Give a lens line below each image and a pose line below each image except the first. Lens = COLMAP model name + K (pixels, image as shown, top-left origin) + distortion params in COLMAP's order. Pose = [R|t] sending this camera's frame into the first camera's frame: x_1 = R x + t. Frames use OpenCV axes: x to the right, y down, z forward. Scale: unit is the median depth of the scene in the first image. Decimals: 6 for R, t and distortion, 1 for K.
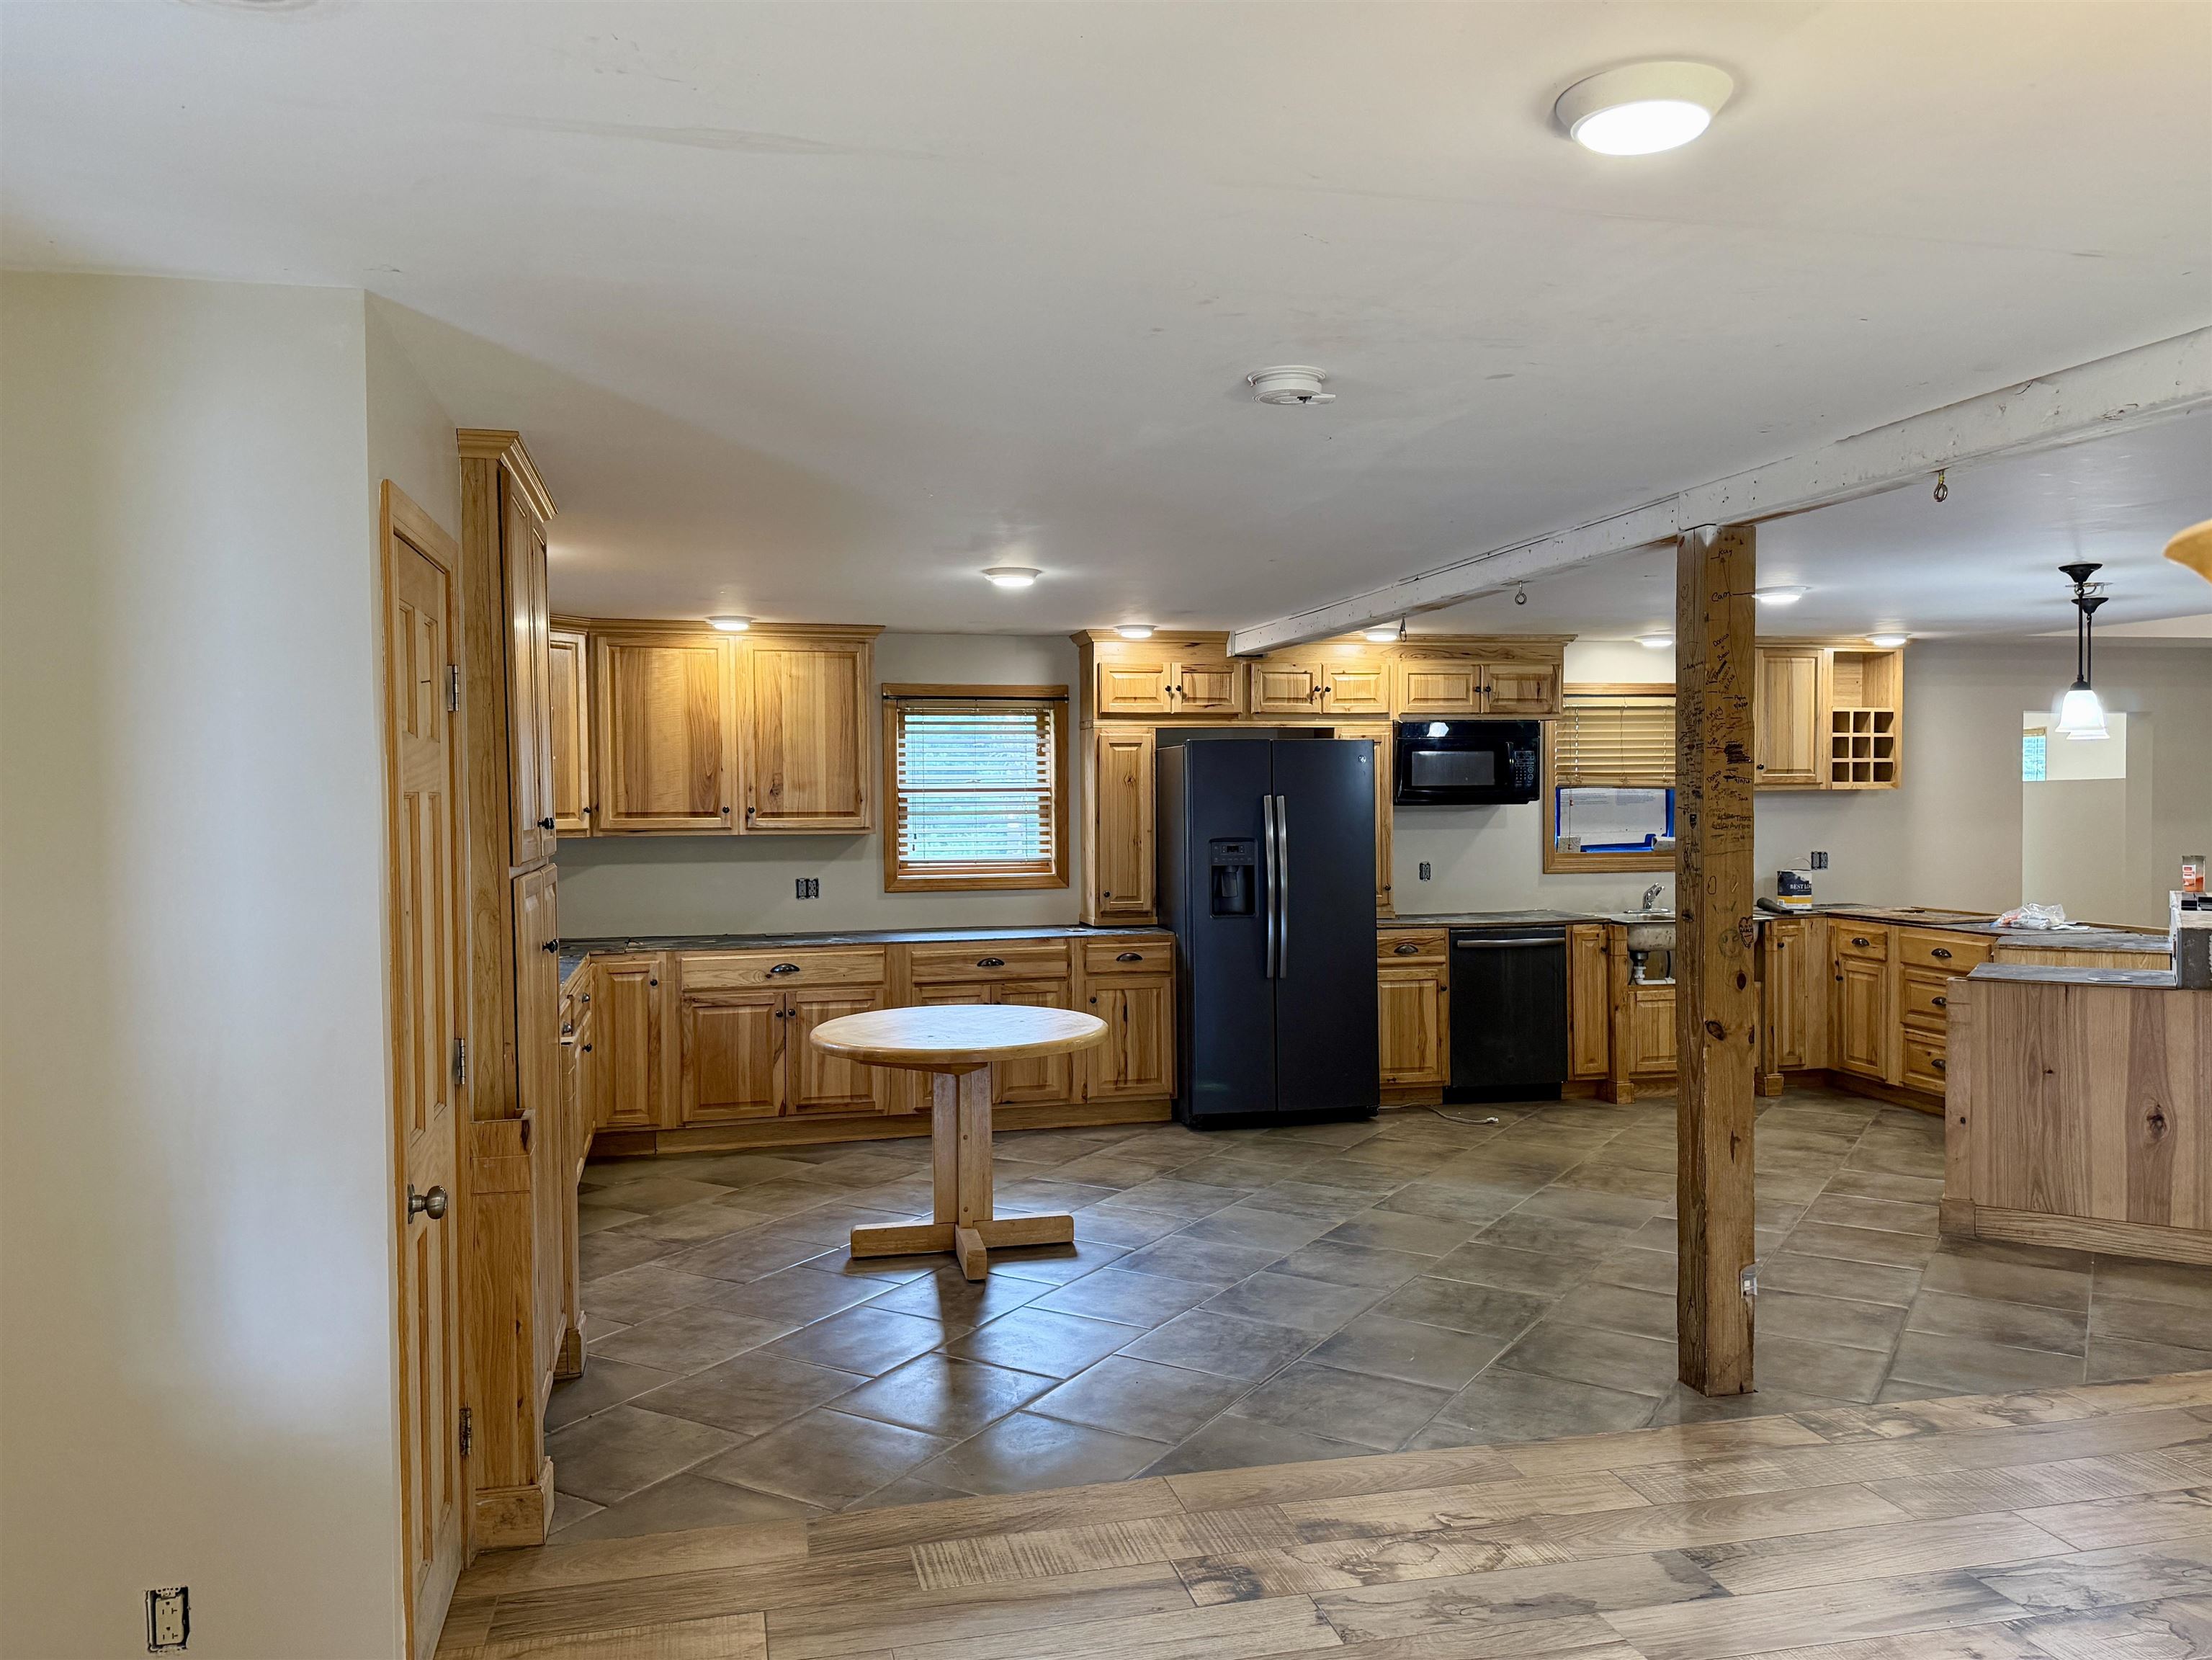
lens RADIAL K [[1629.2, 0, 1102.6], [0, 1629.2, 838.8], [0, 0, 1]] dist [0.163308, -0.294300]
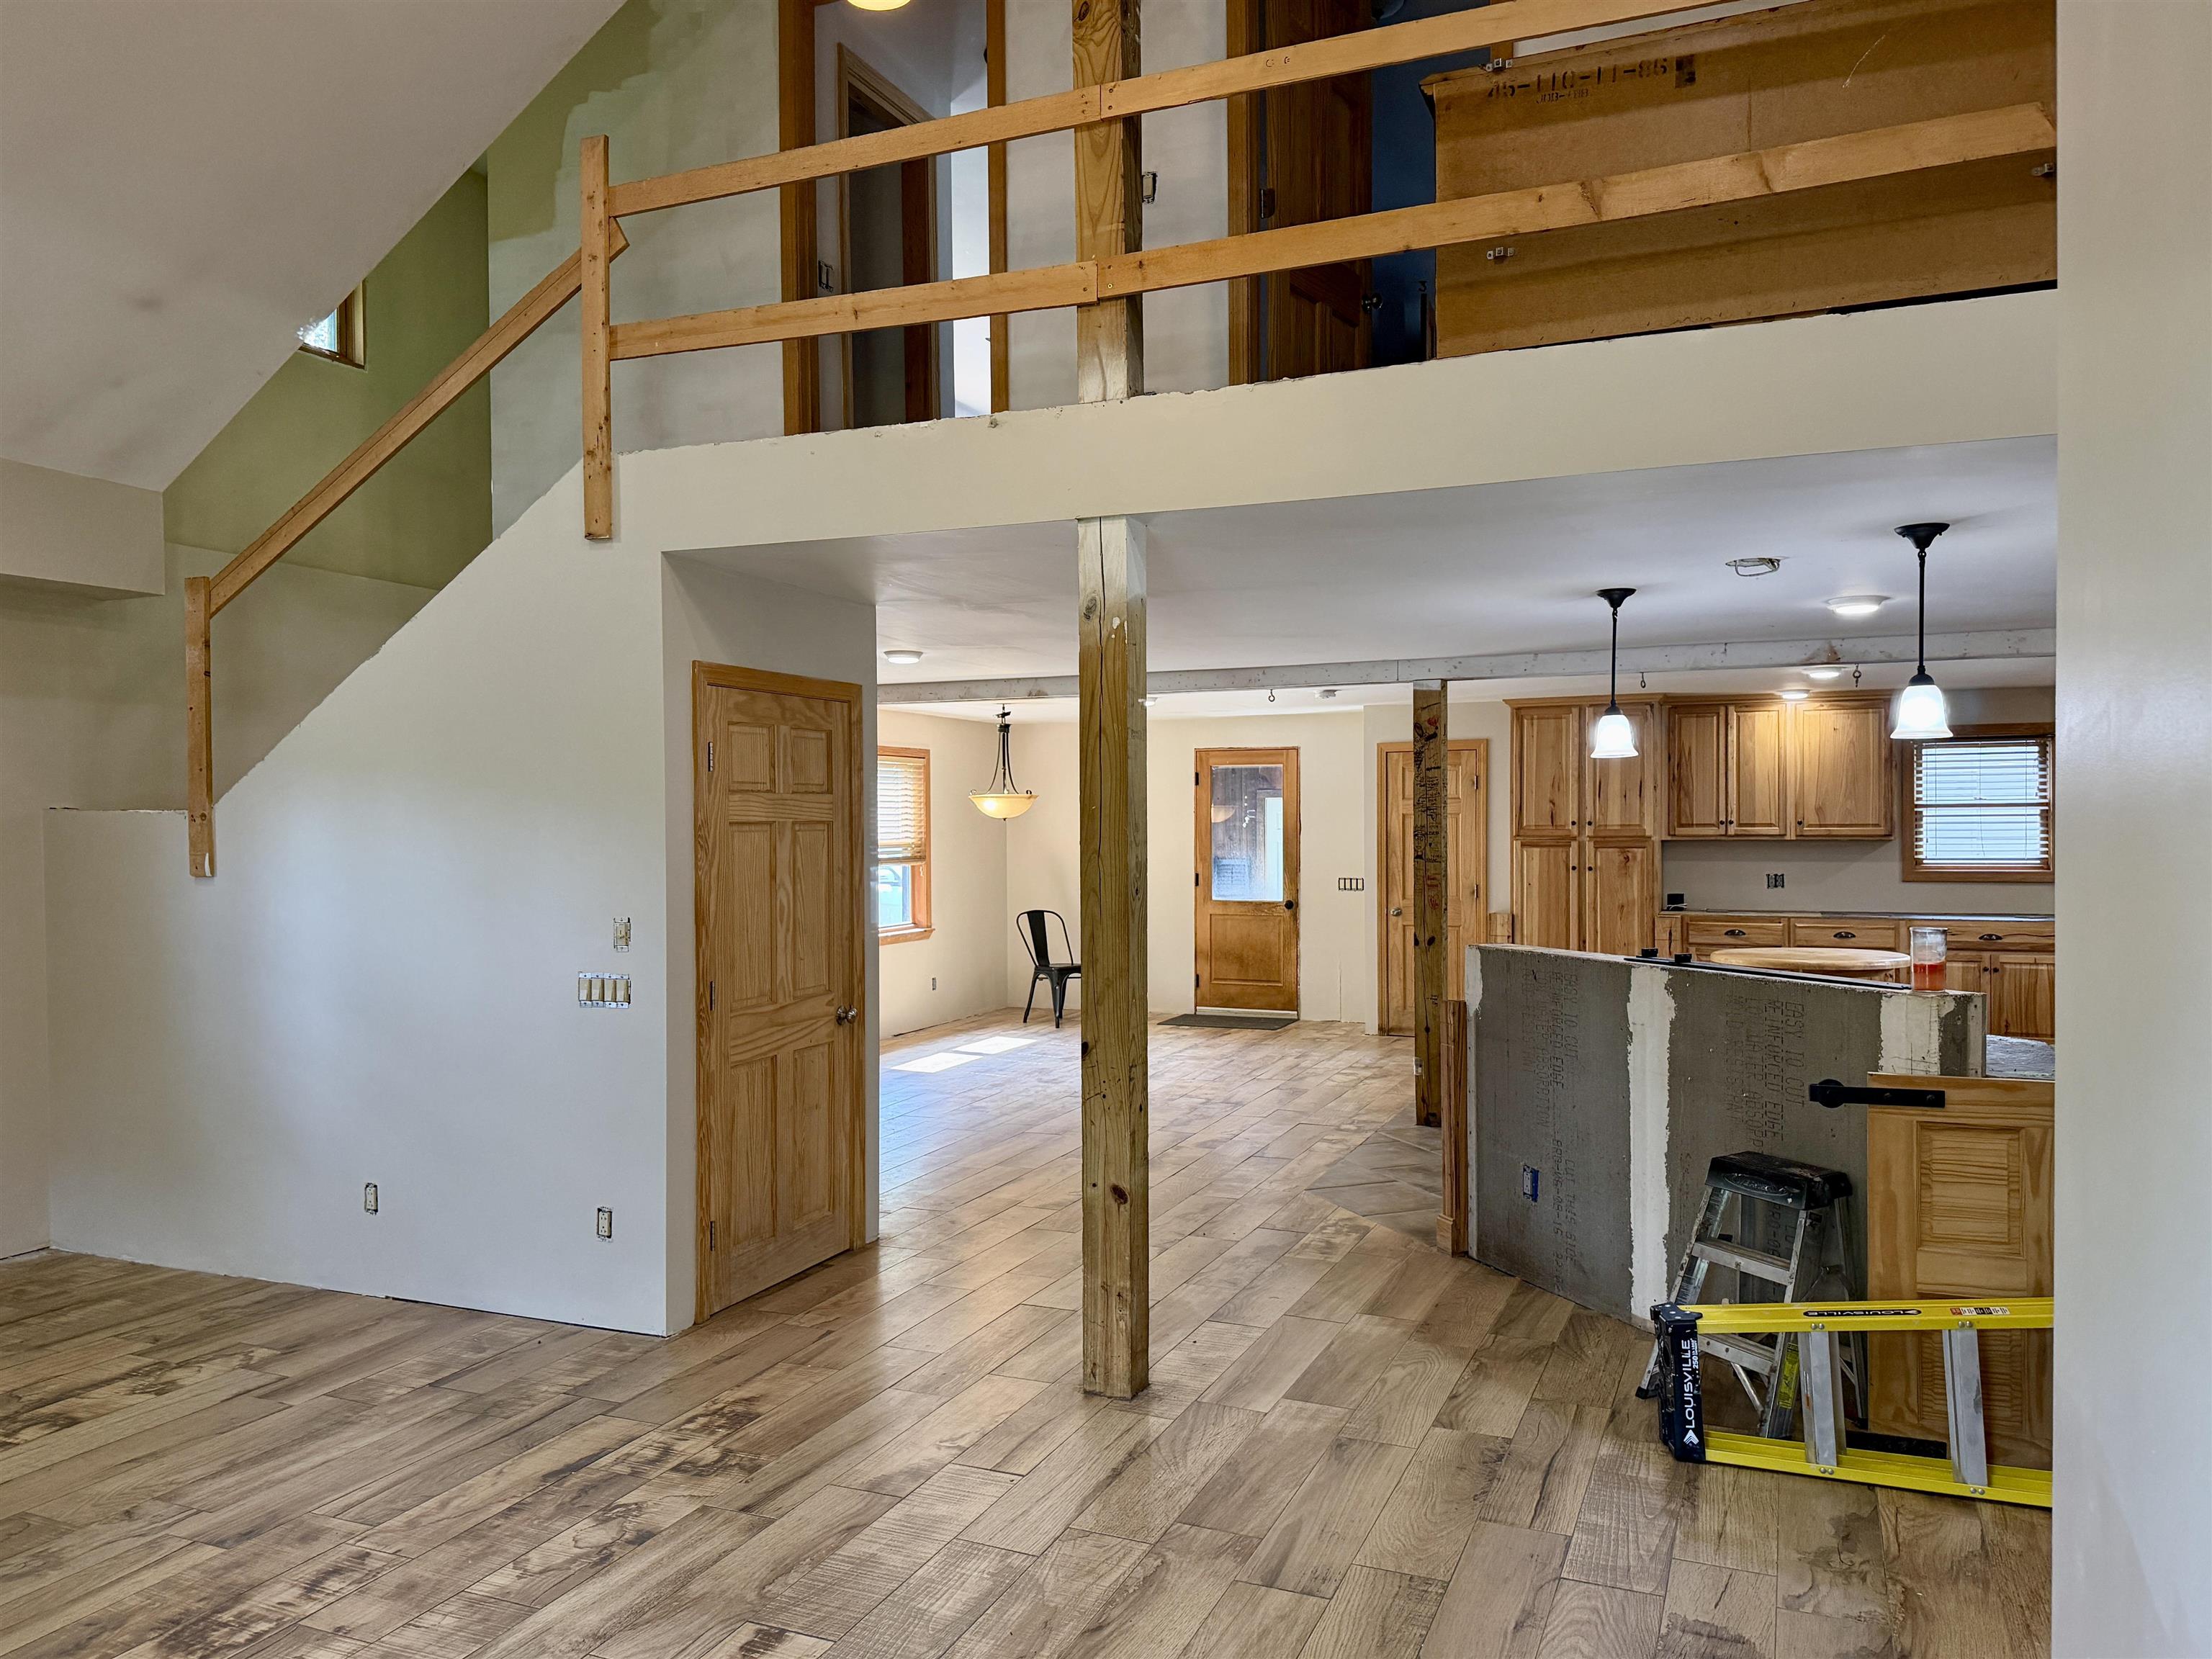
lens RADIAL K [[1590.6, 0, 1097.8], [0, 1590.6, 838.9], [0, 0, 1]] dist [0.126159, -0.167368]
pose [[-0.596552, 0.021001, -0.802299, 1.141306], [-0.011562, 0.999329, 0.034755, -0.033150], [0.802491, 0.030009, -0.595909, 0.979123]]
